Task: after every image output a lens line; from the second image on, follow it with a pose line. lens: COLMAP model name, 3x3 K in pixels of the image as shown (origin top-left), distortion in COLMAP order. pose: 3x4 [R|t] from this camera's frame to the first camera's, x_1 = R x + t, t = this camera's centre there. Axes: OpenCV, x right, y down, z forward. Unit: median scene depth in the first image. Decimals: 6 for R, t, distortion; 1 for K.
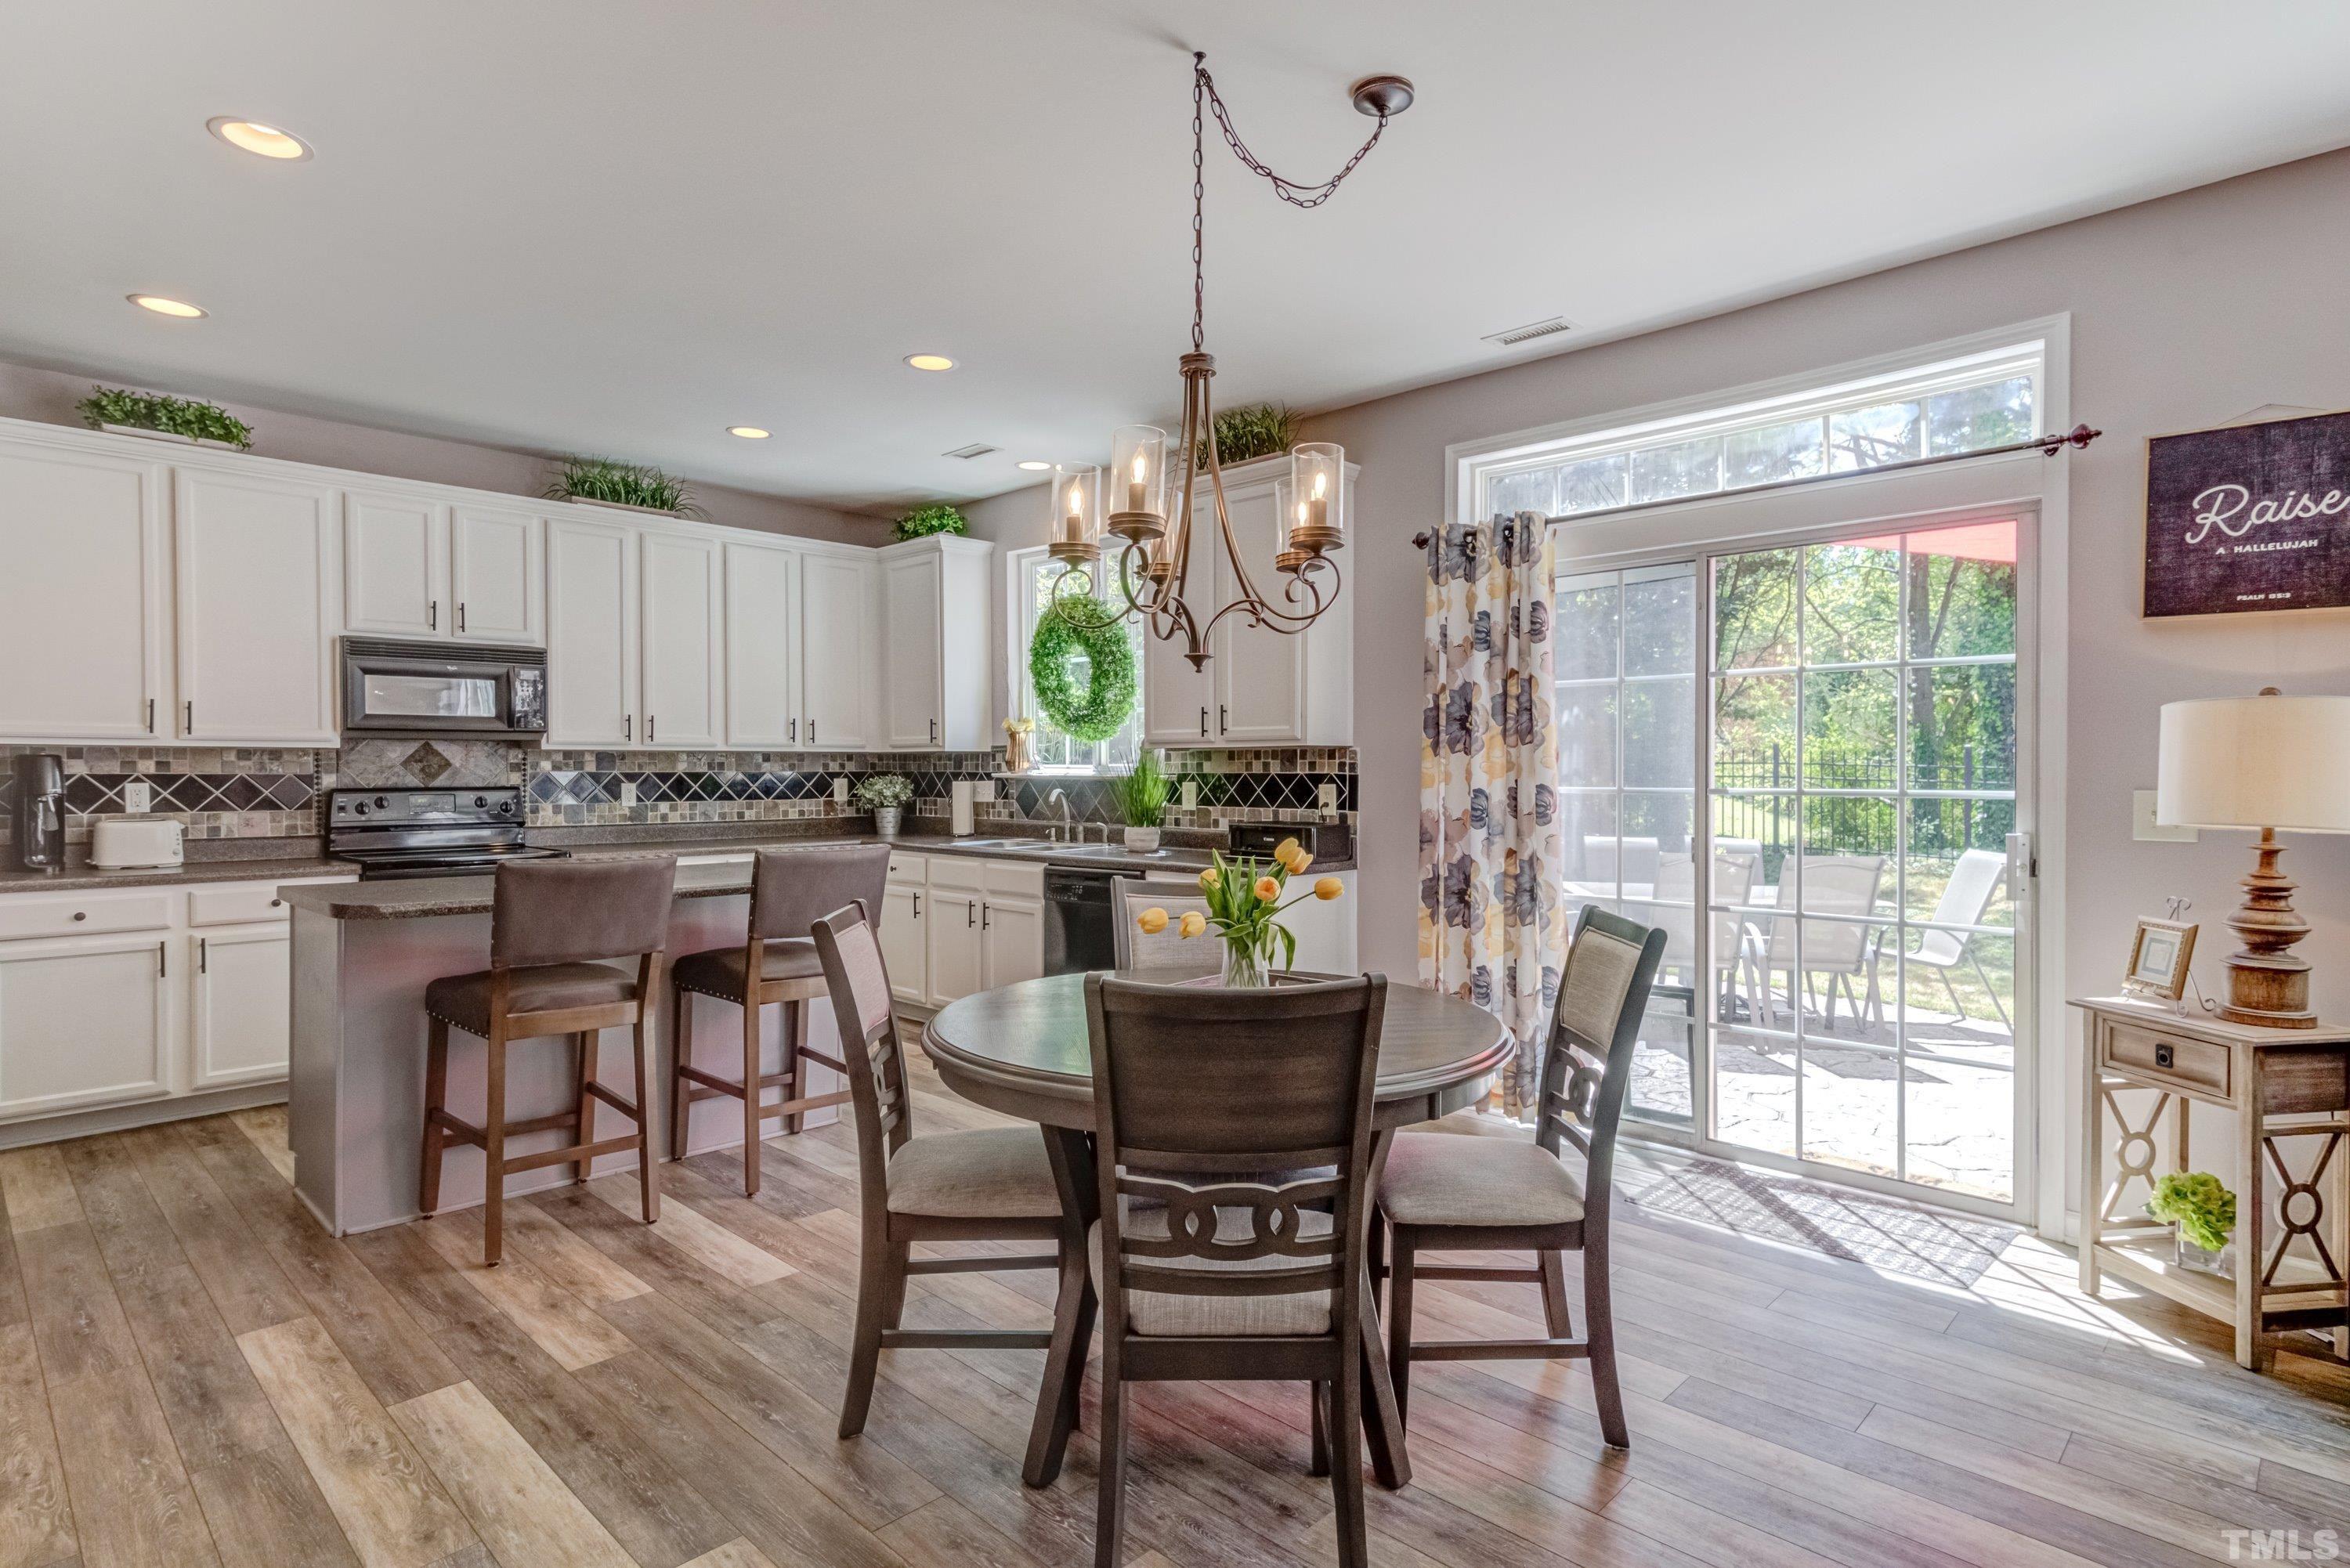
lens RADIAL K [[1245.6, 0, 1175.0], [0, 1245.6, 784.0], [0, 0, 1]] dist [0.015898, 0.000246]
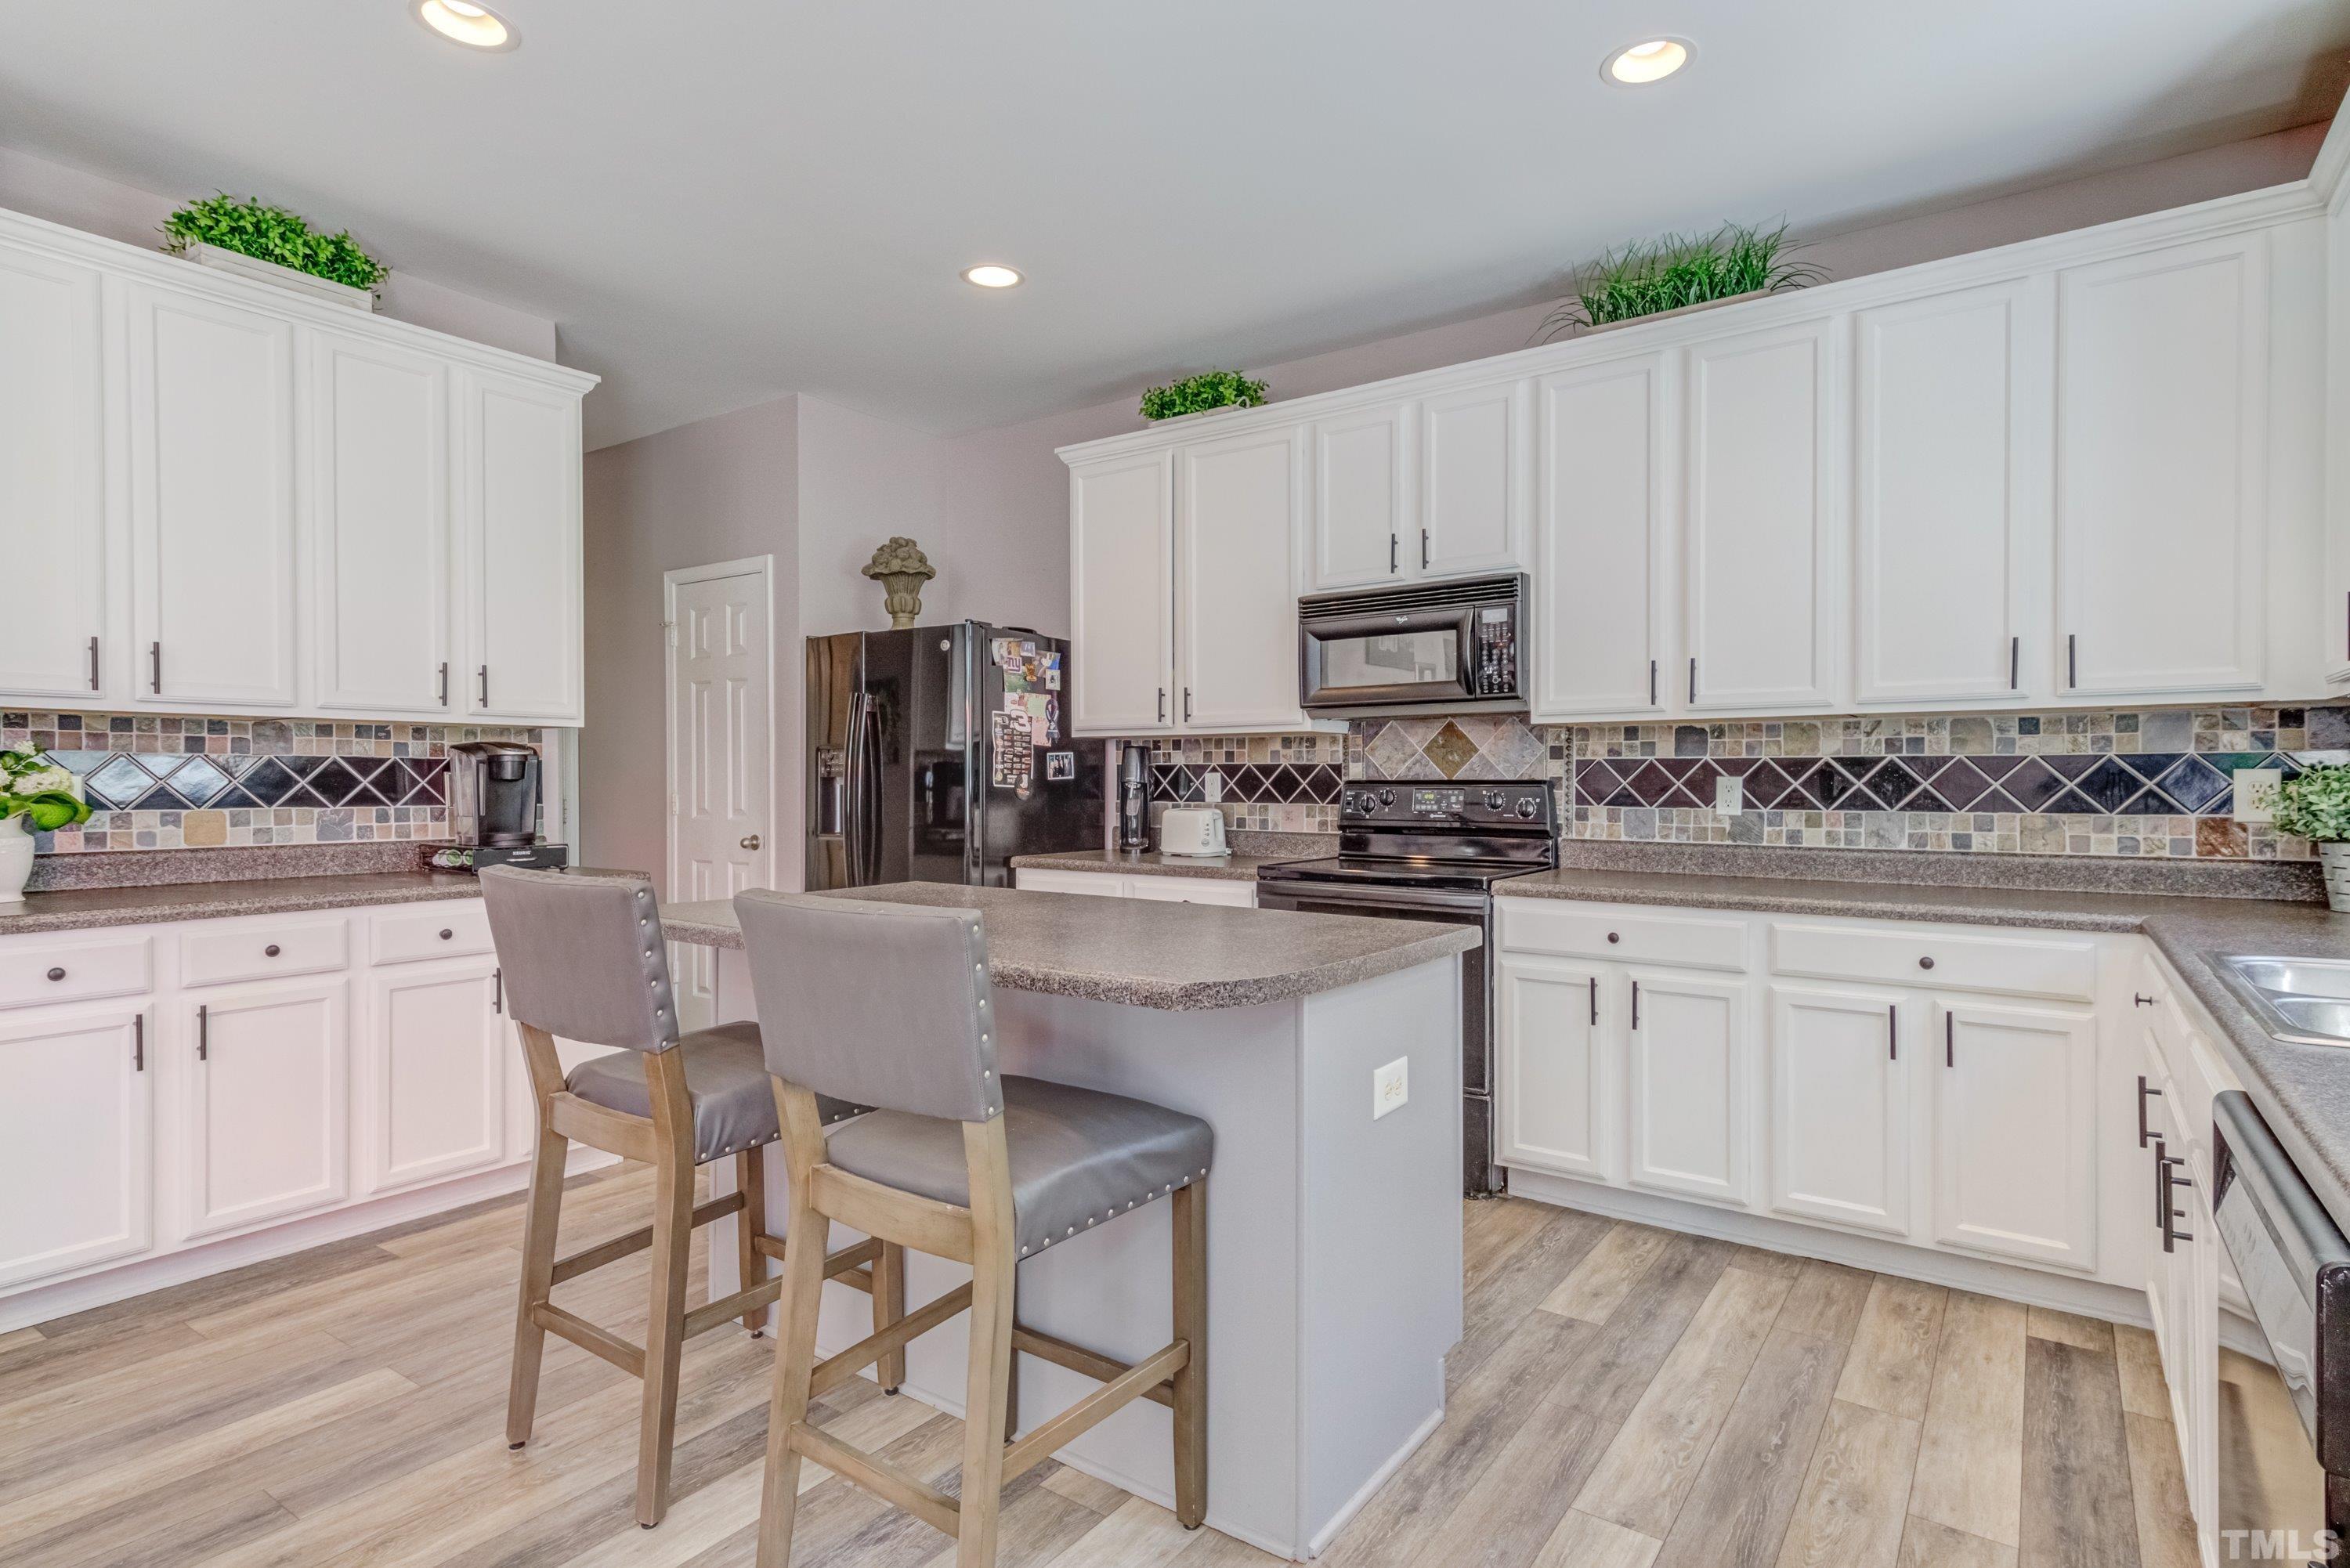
lens RADIAL K [[1202.1, 0, 1175.0], [0, 1202.1, 784.0], [0, 0, 1]] dist [0.032264, -0.014305]
pose [[0.156833, 0.005300, -0.987611, 0.115241], [-0.012429, 0.999917, 0.003392, 0.005360], [0.987547, 0.011743, 0.156886, 0.801656]]
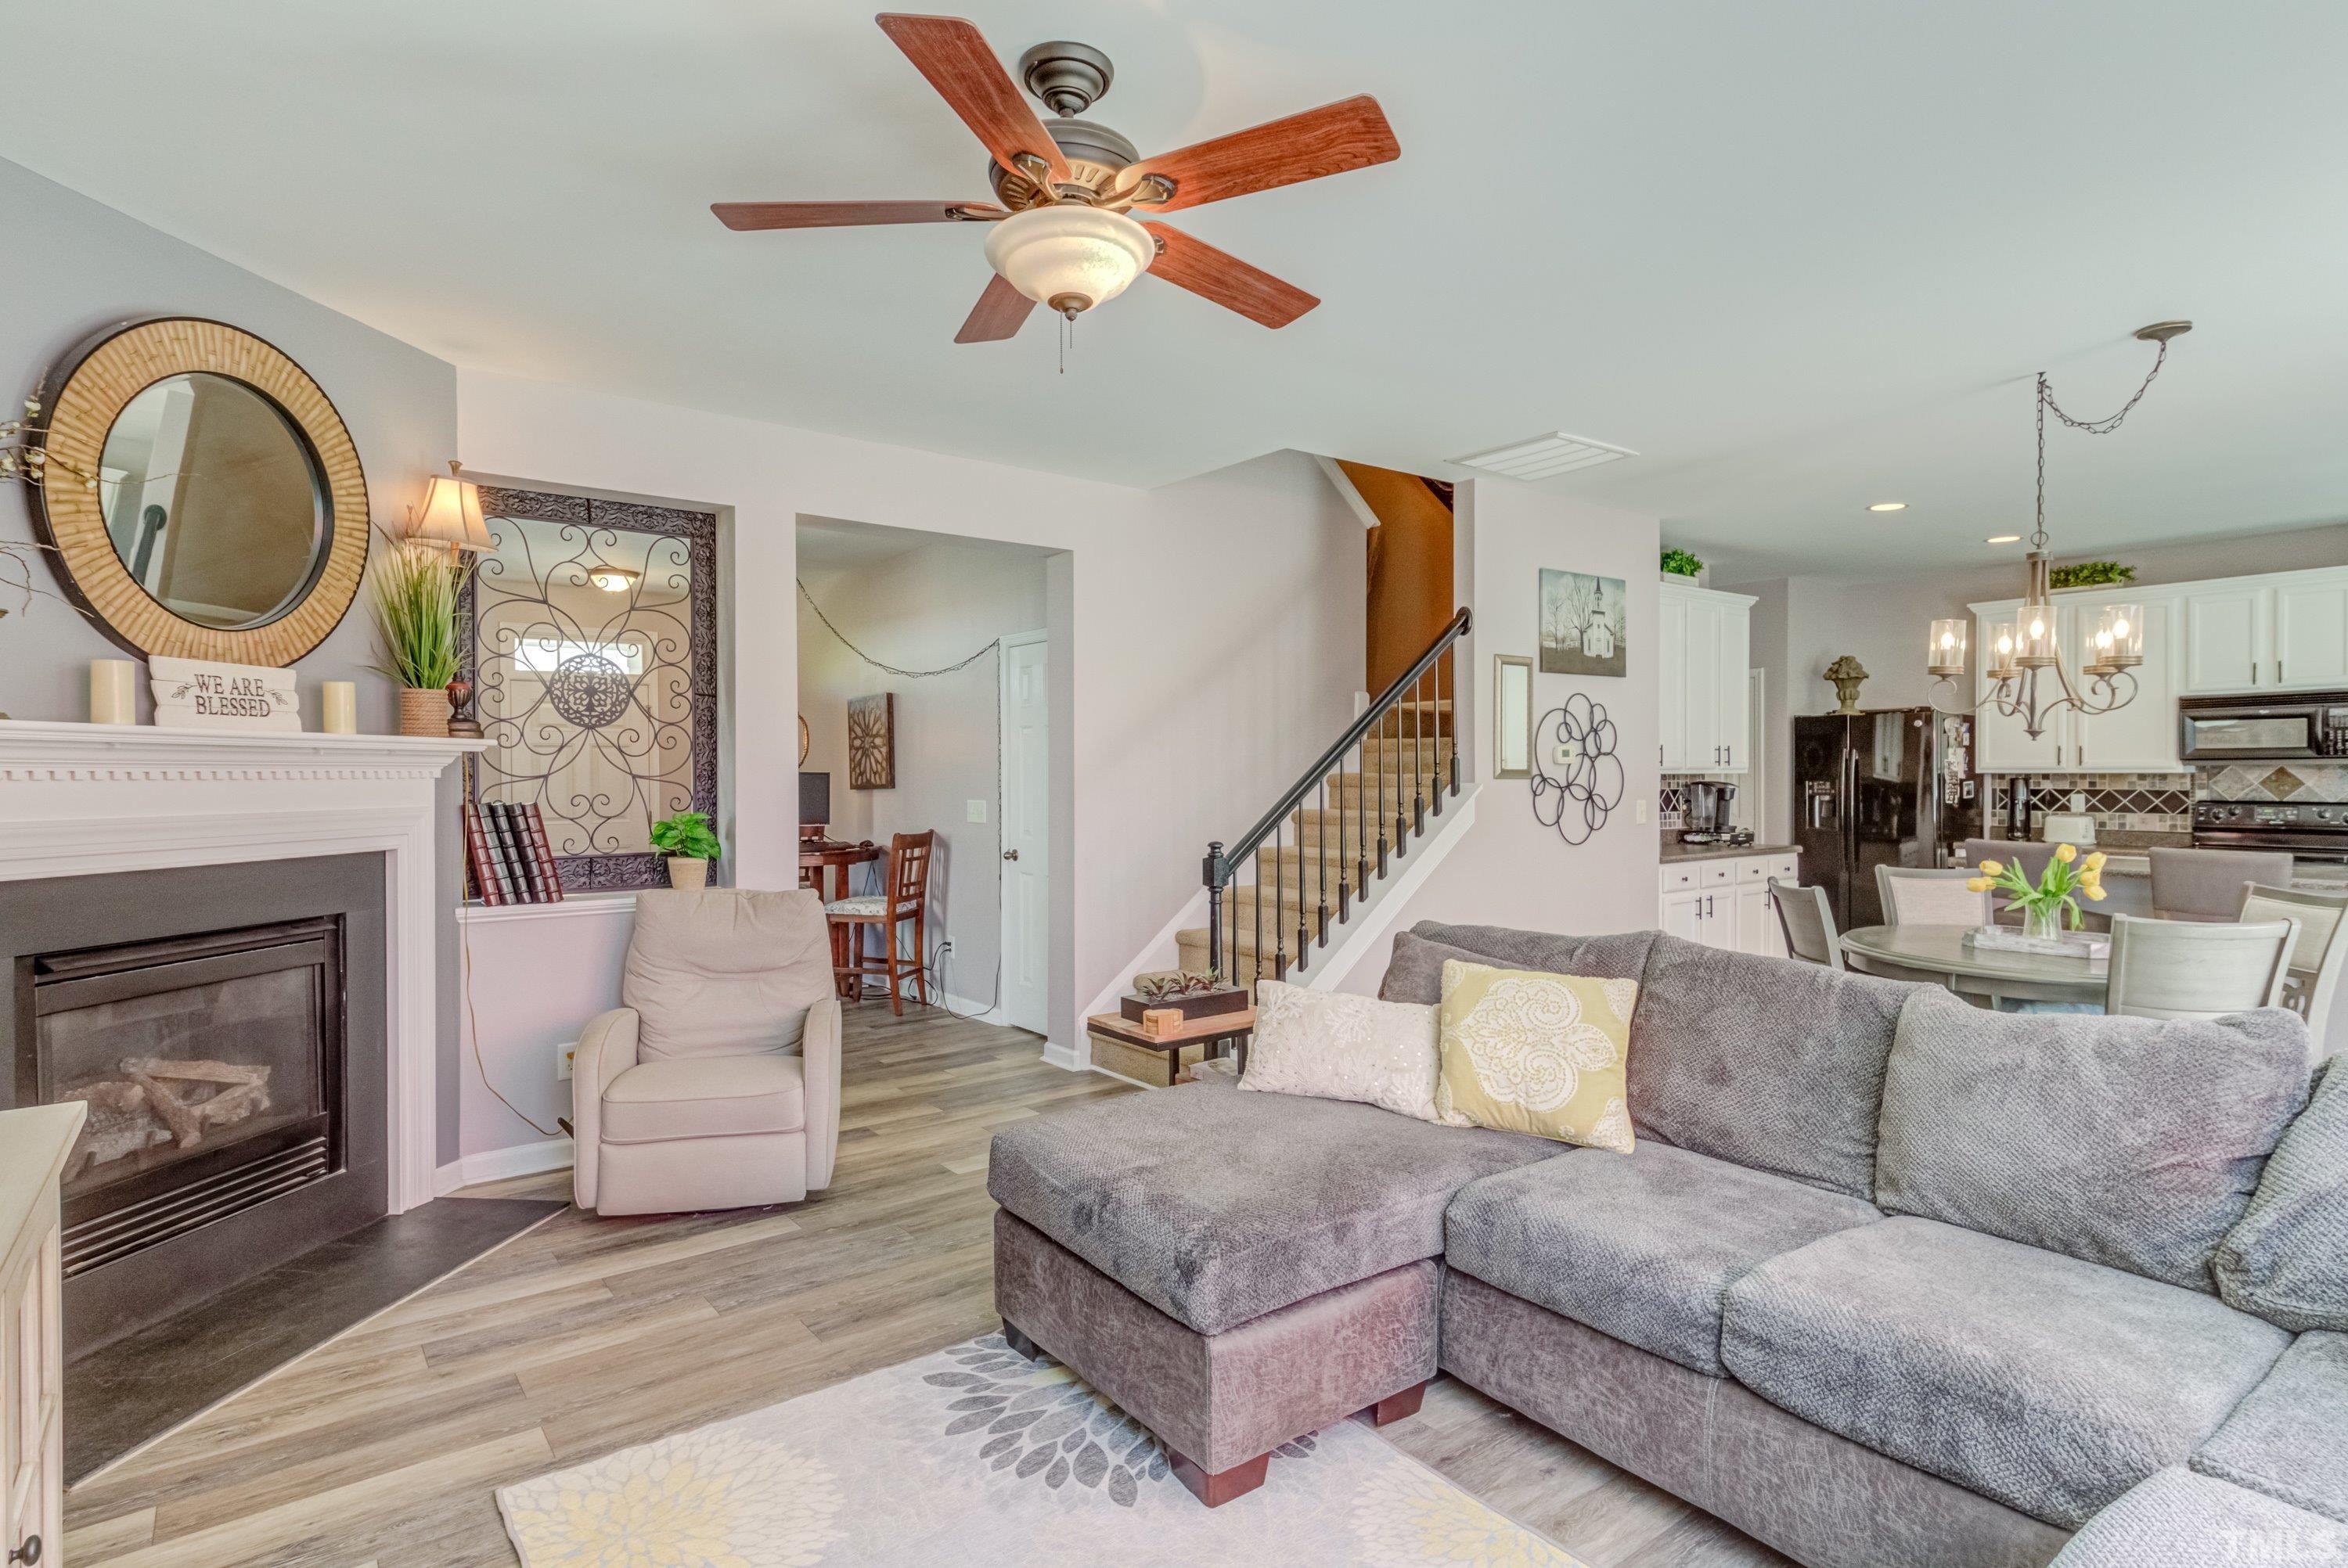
lens RADIAL K [[1201.0, 0, 1174.0], [0, 1201.0, 784.0], [0, 0, 1]] dist [0.032264, -0.014305]
pose [[-0.146197, 0.010477, -0.989200, 0.919041], [-0.009321, 0.999885, 0.011967, -0.021612], [0.989212, 0.010970, -0.146082, 0.053124]]
